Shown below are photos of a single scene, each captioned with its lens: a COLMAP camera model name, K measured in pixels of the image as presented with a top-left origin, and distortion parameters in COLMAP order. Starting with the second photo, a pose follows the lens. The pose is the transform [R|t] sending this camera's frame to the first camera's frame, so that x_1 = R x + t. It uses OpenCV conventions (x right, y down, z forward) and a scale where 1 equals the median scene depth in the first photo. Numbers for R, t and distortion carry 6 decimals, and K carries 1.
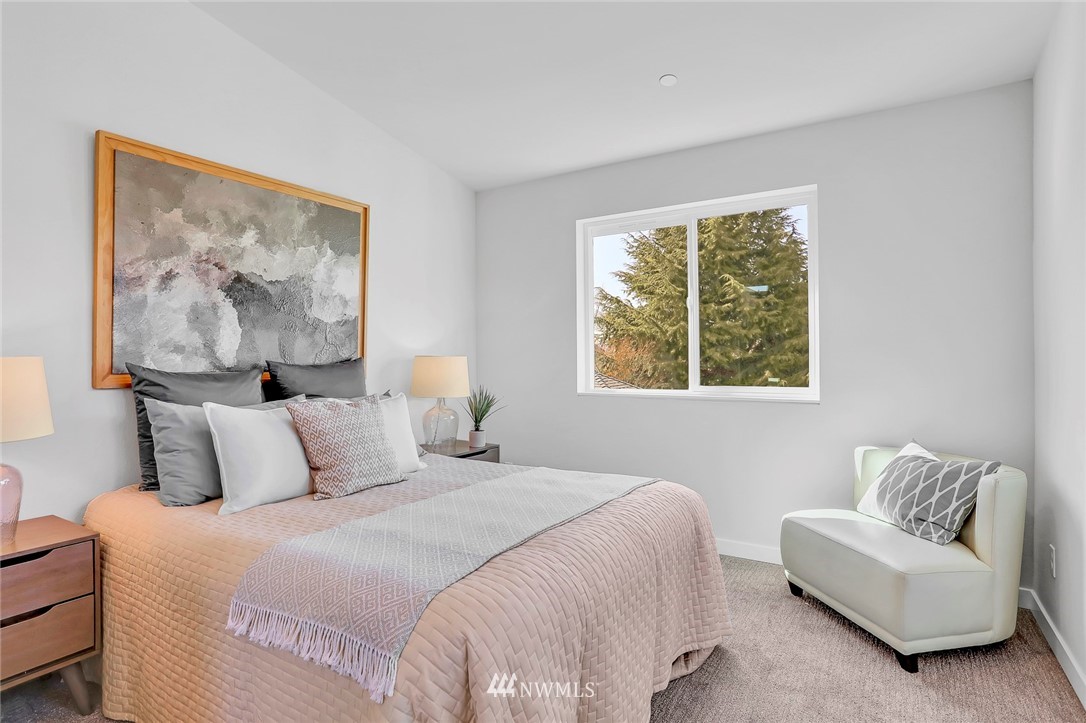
lens RADIAL K [[550.8, 0, 535.7], [0, 550.8, 349.8], [0, 0, 1]] dist [-0.067290, 0.029049]
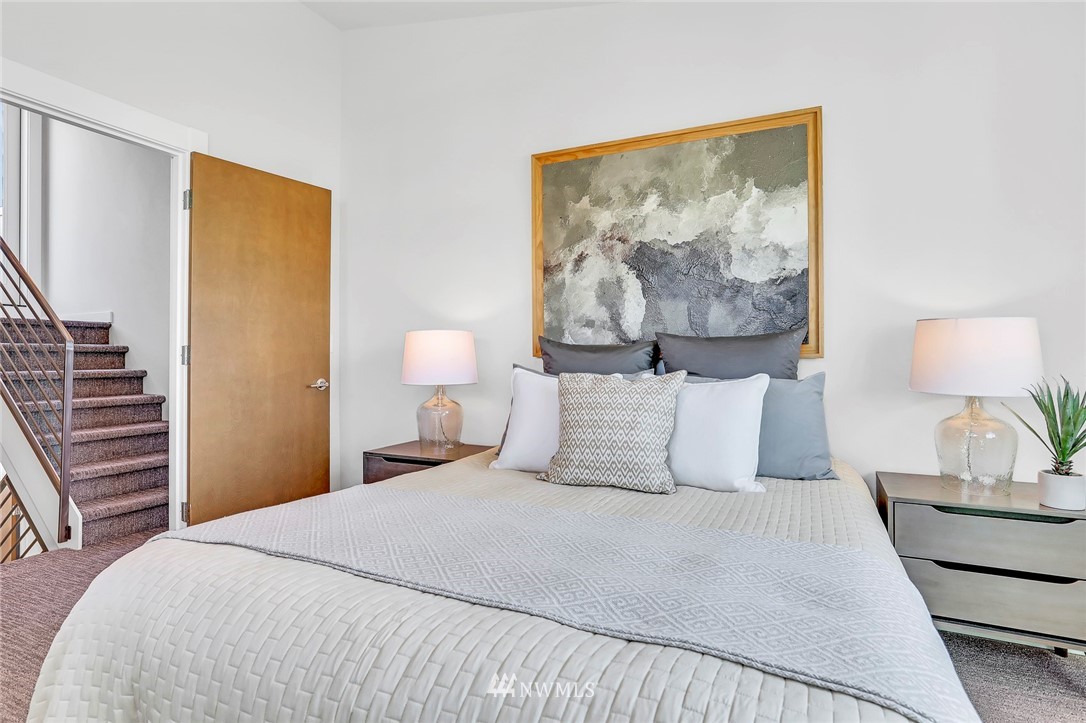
lens RADIAL K [[550.8, 0, 535.7], [0, 550.8, 349.8], [0, 0, 1]] dist [-0.067290, 0.029049]
pose [[0.137292, -0.011109, -0.990468, 0.392777], [0.011837, 0.999884, -0.009573, 0.056606], [0.990460, -0.010410, 0.137408, 0.676287]]
